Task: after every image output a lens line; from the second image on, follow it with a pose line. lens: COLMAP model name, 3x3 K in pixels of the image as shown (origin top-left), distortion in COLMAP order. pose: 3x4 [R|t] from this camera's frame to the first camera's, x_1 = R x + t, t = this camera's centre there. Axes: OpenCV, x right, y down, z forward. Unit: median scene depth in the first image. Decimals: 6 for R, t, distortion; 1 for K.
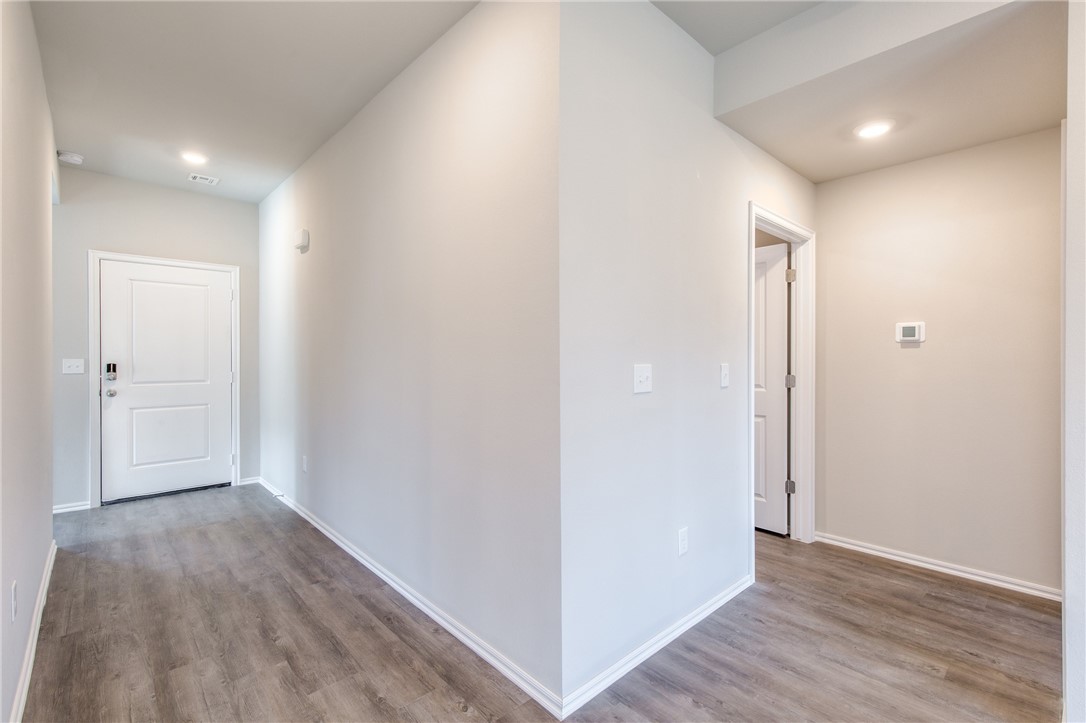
lens RADIAL K [[488.8, 0, 543.0], [0, 488.8, 361.5], [0, 0, 1]] dist [0.000666, -0.000001]
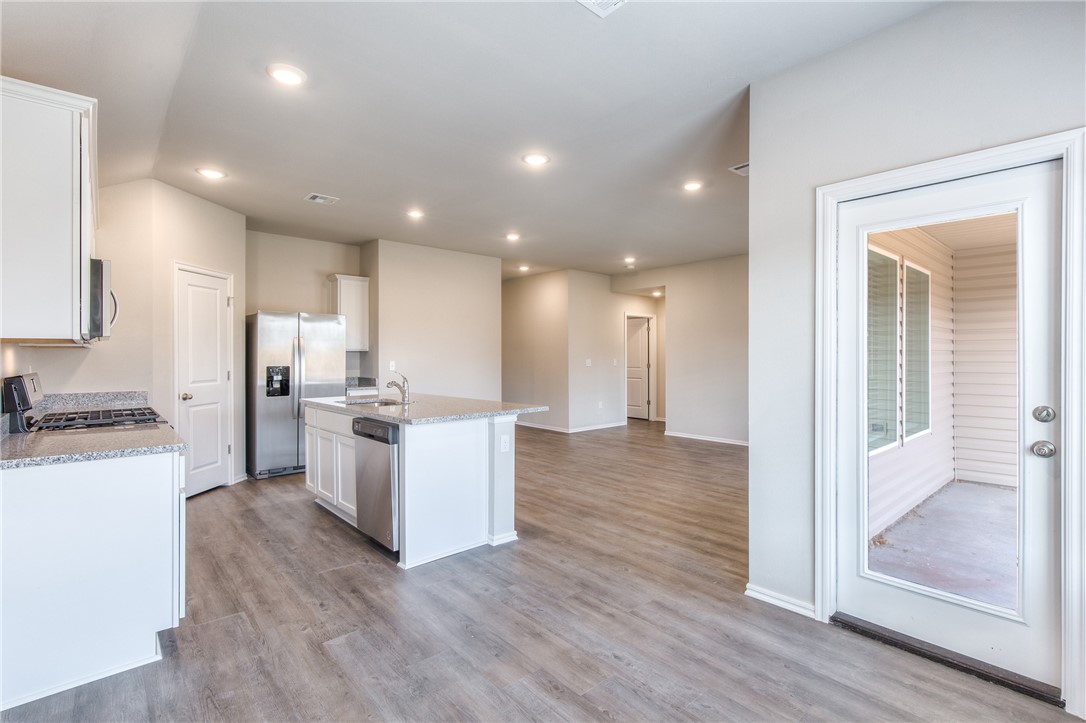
lens RADIAL K [[508.8, 0, 548.3], [0, 508.8, 356.3], [0, 0, 1]] dist [-0.001066, -0.000049]
pose [[0.999961, 0.001660, -0.008712, -0.062719], [-0.001692, 0.999992, -0.003614, -0.003795], [0.008705, 0.003629, 0.999956, -2.111653]]
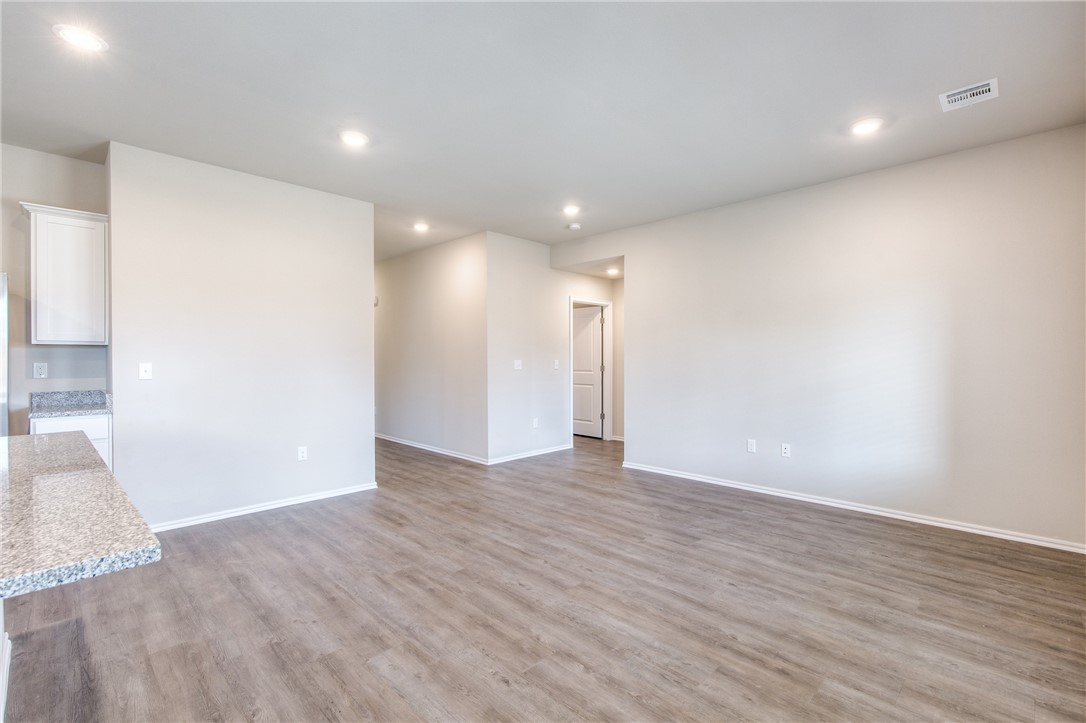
lens RADIAL K [[488.8, 0, 543.0], [0, 488.8, 361.5], [0, 0, 1]] dist [0.000666, -0.000001]
pose [[0.998588, 0.002279, 0.053065, 0.127095], [-0.002531, 0.999986, 0.004686, -0.000367], [-0.053054, -0.004814, 0.998580, -1.255247]]
